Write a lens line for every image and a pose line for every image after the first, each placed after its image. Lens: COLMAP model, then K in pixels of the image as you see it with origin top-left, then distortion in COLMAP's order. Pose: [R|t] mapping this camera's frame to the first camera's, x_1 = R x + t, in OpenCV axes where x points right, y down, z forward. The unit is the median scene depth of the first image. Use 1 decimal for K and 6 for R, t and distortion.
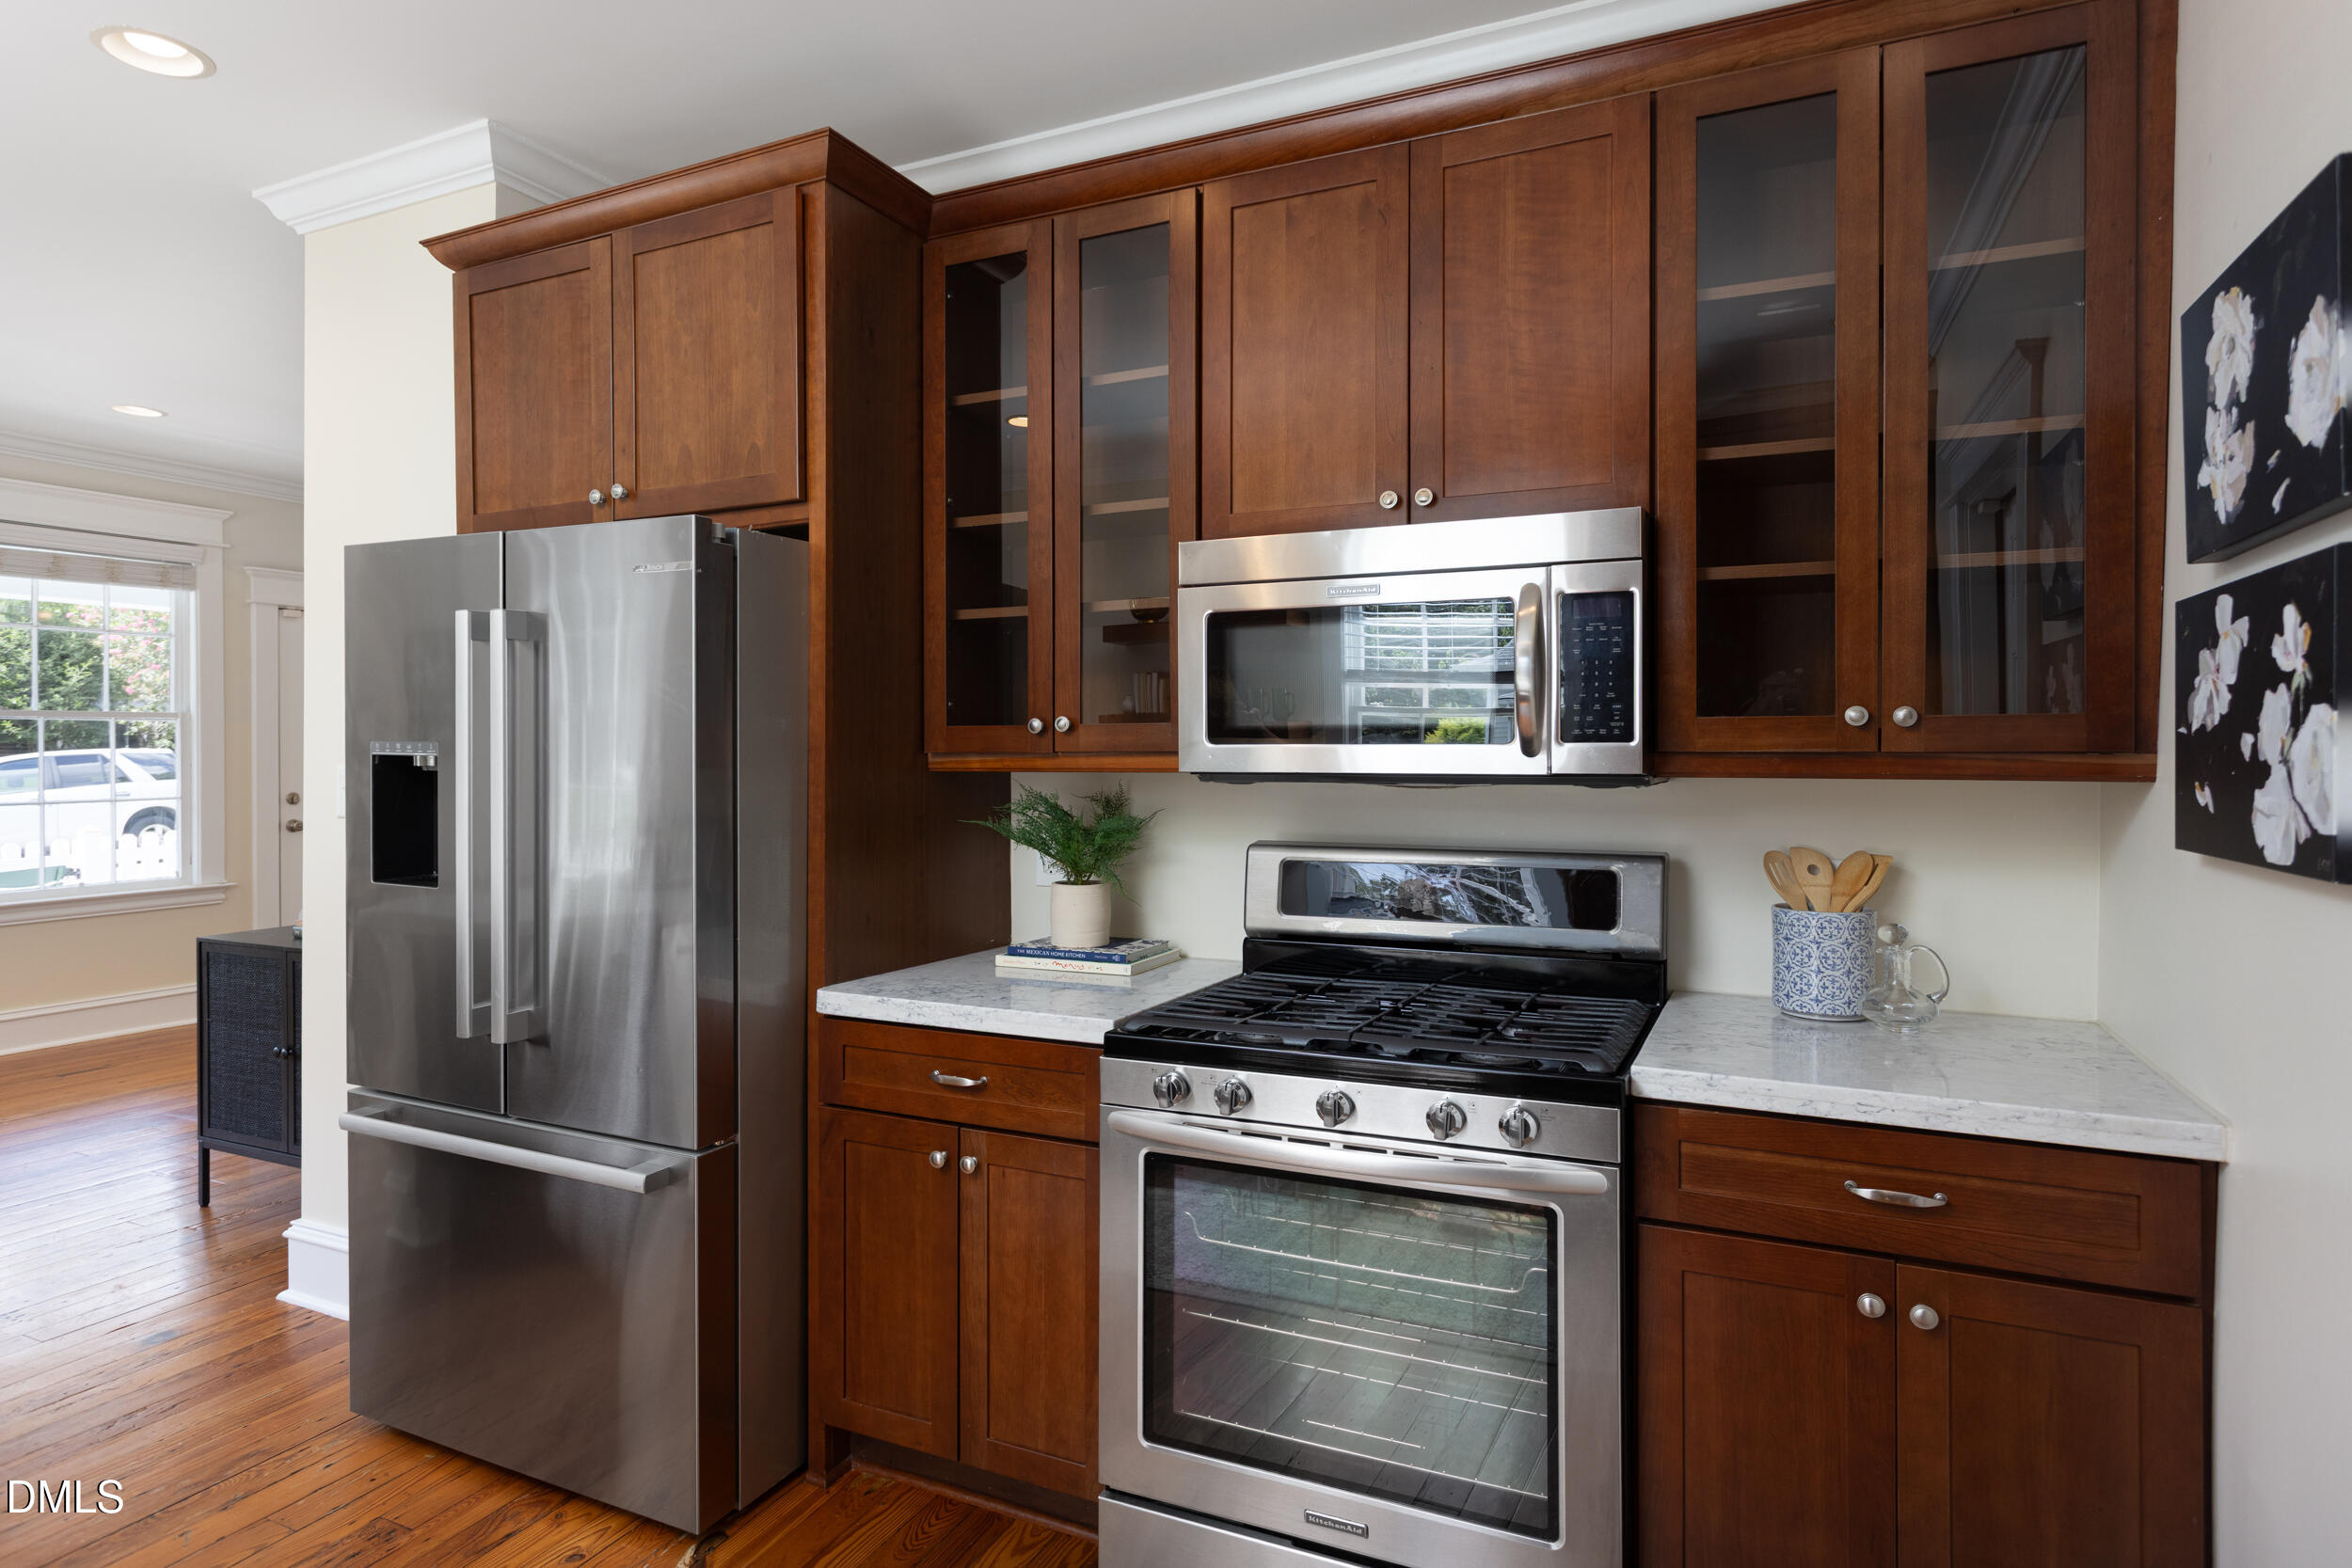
lens RADIAL K [[1262.5, 0, 1173.7], [0, 1262.5, 760.7], [0, 0, 1]] dist [-0.000271, -0.000955]
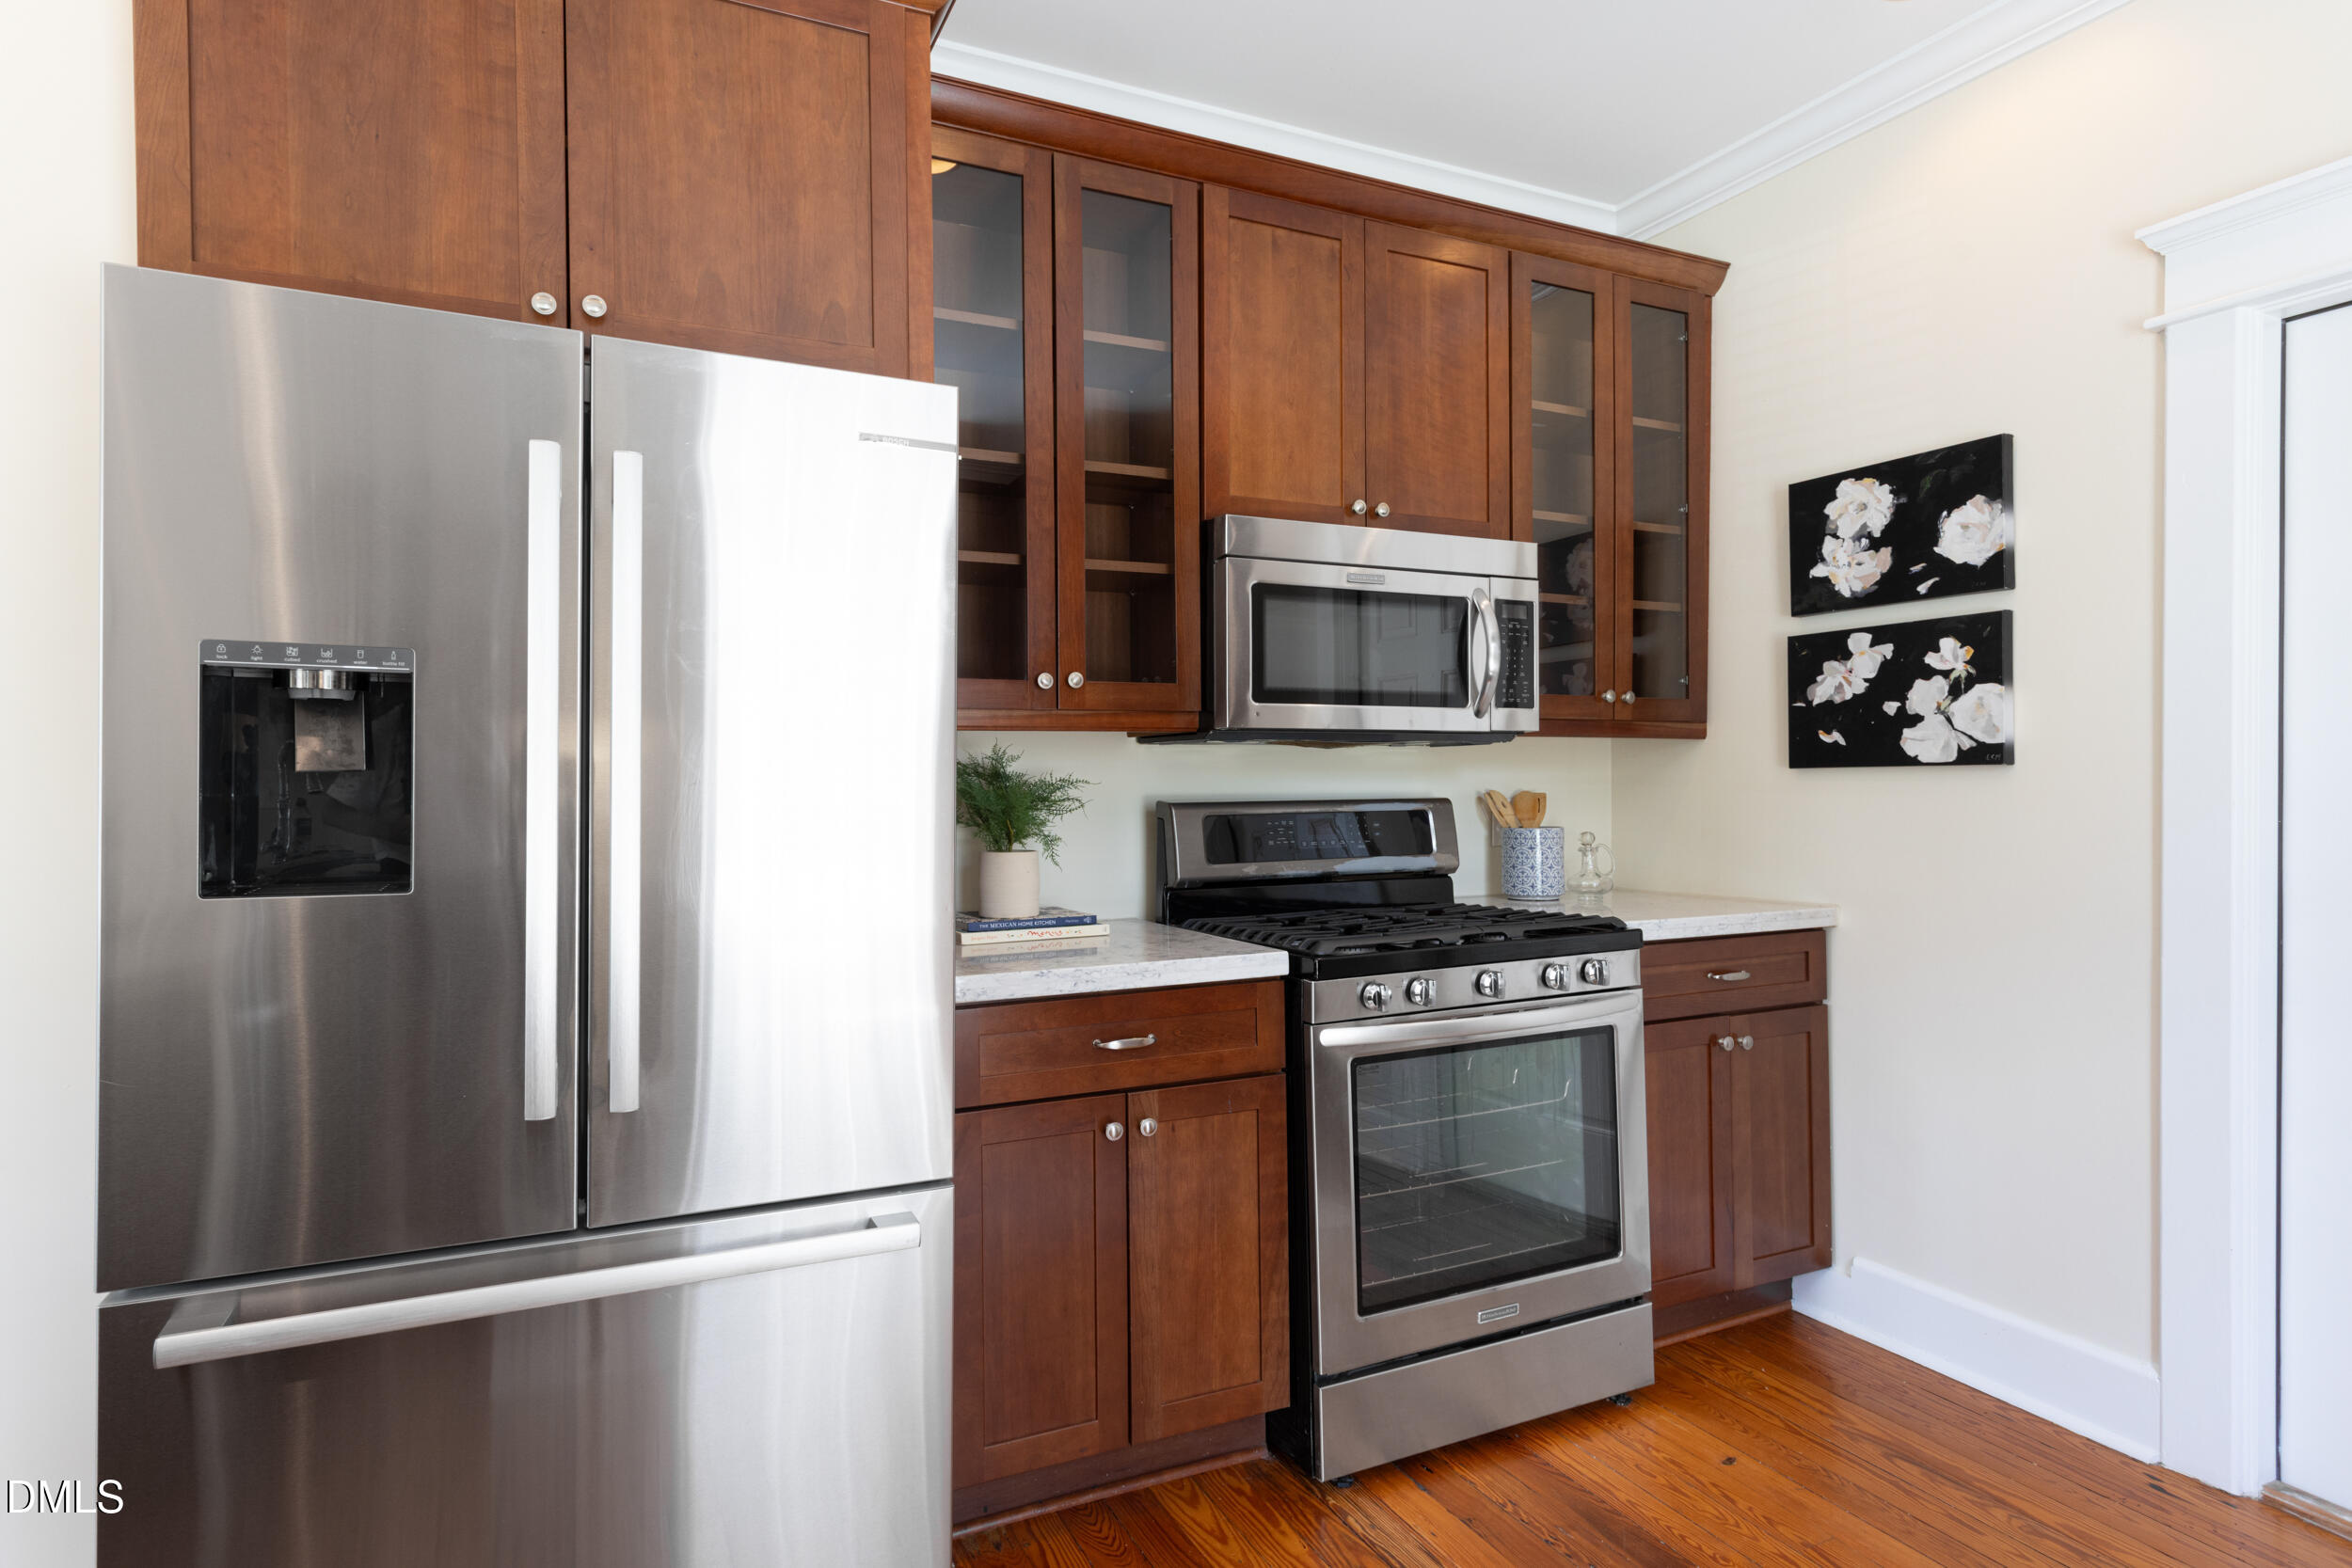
lens RADIAL K [[1235.9, 0, 1170.3], [0, 1235.9, 787.4], [0, 0, 1]] dist [0.001286, 0.000479]
pose [[0.645592, -0.010211, 0.763614, -0.878277], [0.013170, 0.999911, 0.002237, 0.059524], [-0.763569, 0.008613, 0.645669, 0.380303]]
